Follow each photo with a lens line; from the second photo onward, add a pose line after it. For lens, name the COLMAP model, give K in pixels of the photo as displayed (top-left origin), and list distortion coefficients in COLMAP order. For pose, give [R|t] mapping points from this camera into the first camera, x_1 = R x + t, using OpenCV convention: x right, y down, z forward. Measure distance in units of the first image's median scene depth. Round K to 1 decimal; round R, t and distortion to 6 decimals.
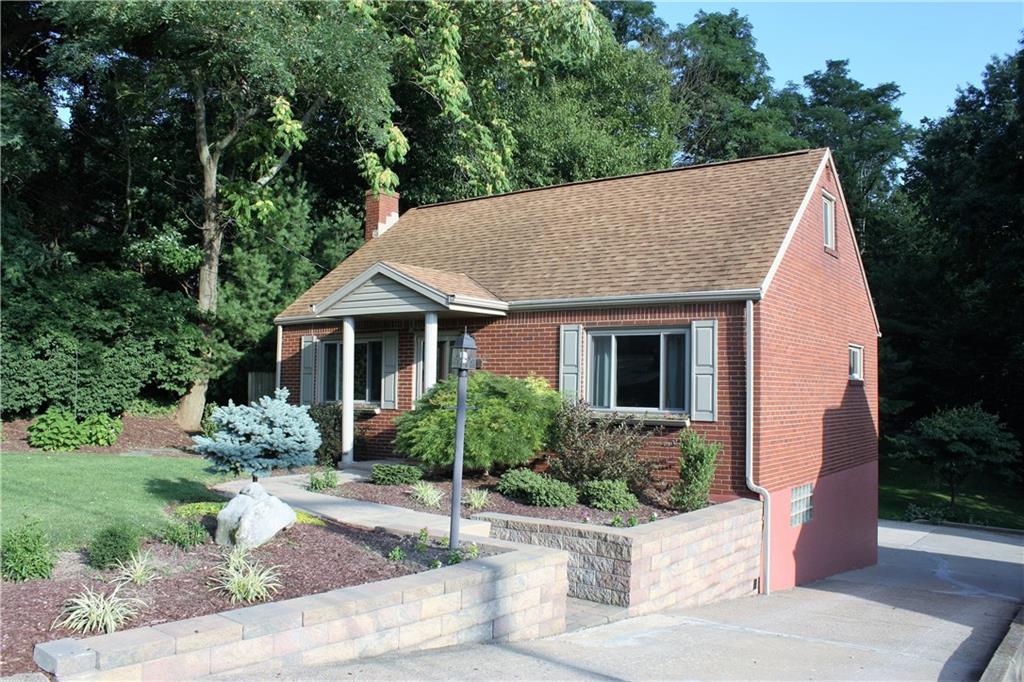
lens RADIAL K [[853.1, 0, 516.5], [0, 853.1, 337.6], [0, 0, 1]] dist [-0.164544, 0.142068]
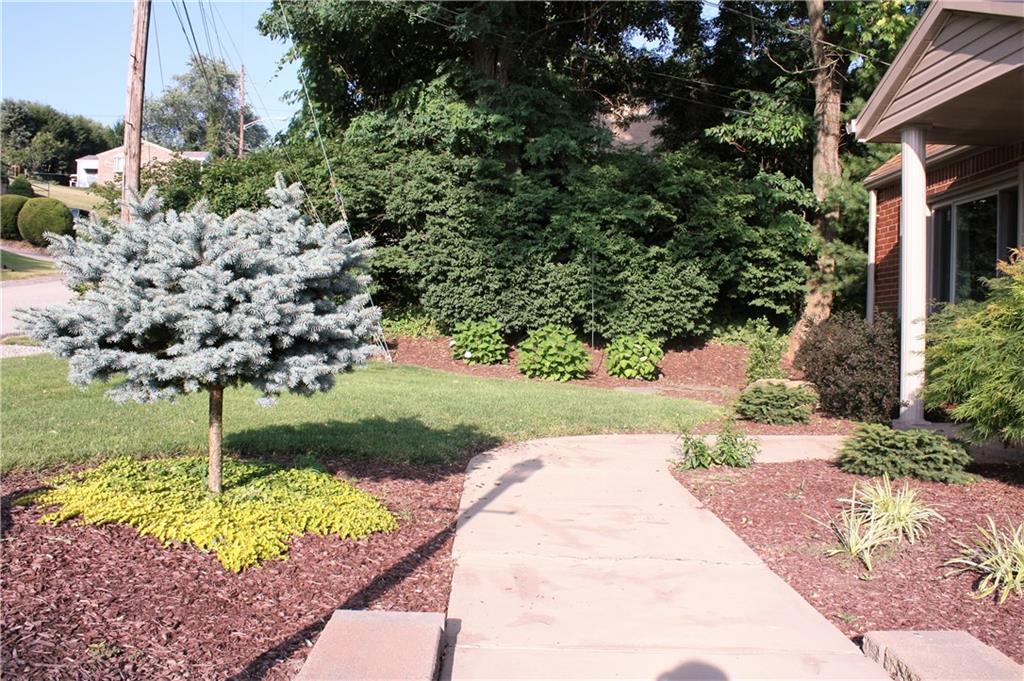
lens RADIAL K [[853.1, 0, 516.5], [0, 853.1, 337.1], [0, 0, 1]] dist [-0.164544, 0.142068]
pose [[0.590369, 0.007358, -0.807100, 0.054564], [0.035539, 0.998752, 0.035101, 0.065844], [0.806351, -0.049406, 0.589370, 0.474361]]
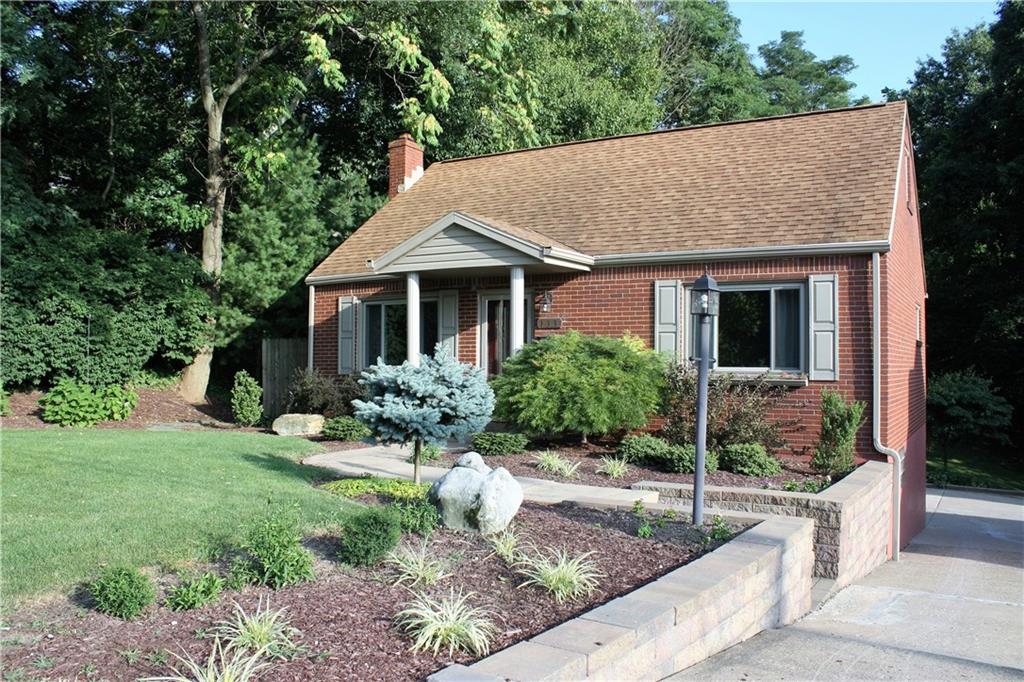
lens RADIAL K [[853.1, 0, 516.5], [0, 853.1, 337.6], [0, 0, 1]] dist [-0.164544, 0.142068]
pose [[0.996254, -0.006355, 0.086236, -0.147501], [0.003637, 0.999493, 0.031633, 0.014398], [-0.086393, -0.031201, 0.995772, 0.070217]]
